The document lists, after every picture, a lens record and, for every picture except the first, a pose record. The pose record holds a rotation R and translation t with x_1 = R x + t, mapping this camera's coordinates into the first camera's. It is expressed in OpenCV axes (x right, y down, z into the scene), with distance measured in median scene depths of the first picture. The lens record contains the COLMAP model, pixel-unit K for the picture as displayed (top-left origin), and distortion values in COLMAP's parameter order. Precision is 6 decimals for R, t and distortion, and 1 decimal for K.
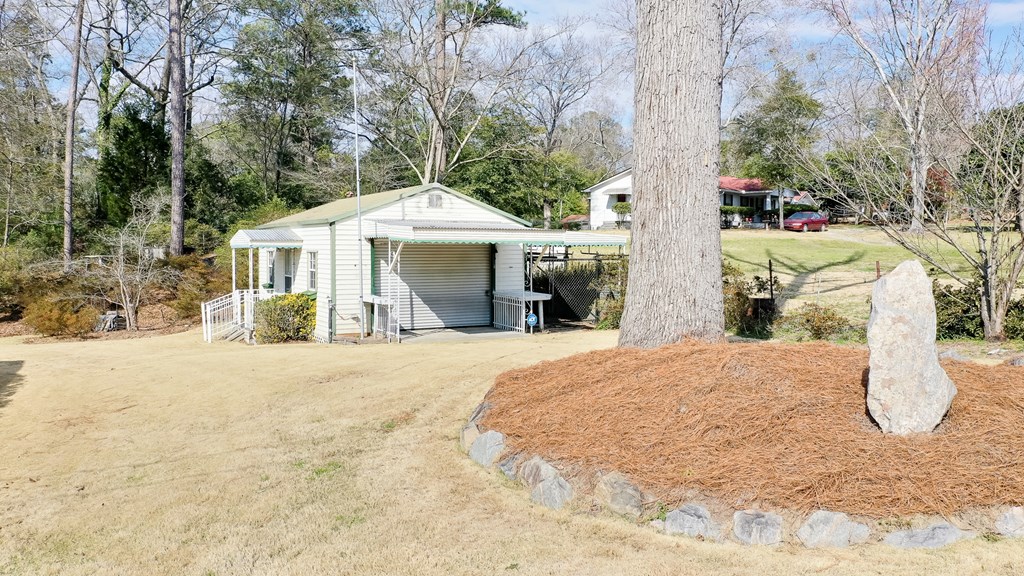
lens RADIAL K [[797.4, 0, 513.2], [0, 797.4, 285.8], [0, 0, 1]] dist [-0.026110, 0.008393]
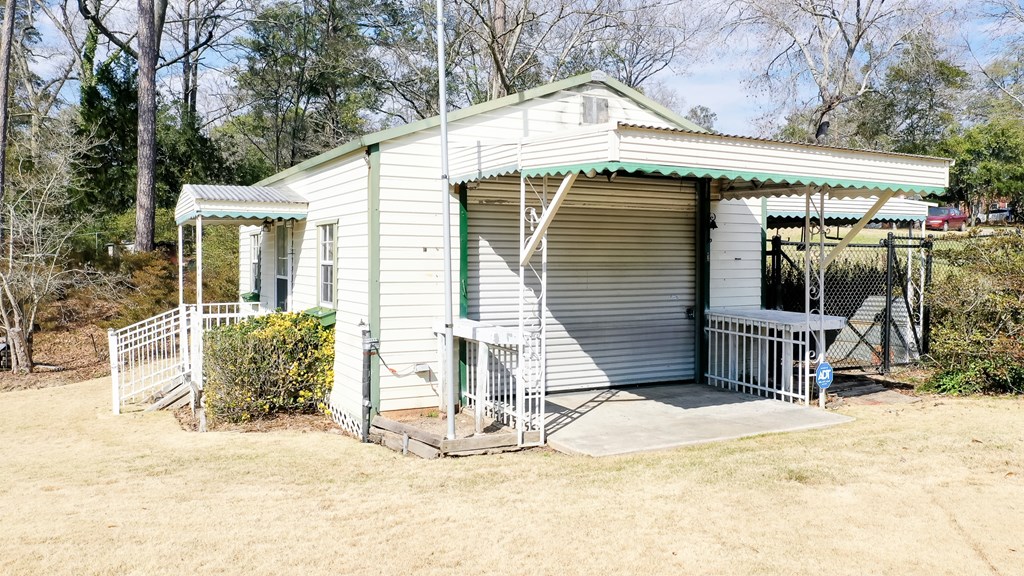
lens RADIAL K [[797.4, 0, 510.9], [0, 797.4, 288.5], [0, 0, 1]] dist [-0.026110, 0.008393]
pose [[0.999456, 0.002146, -0.032905, -0.126610], [-0.002514, 0.999935, -0.011165, 0.000175], [0.032879, 0.011242, 0.999396, 0.526330]]
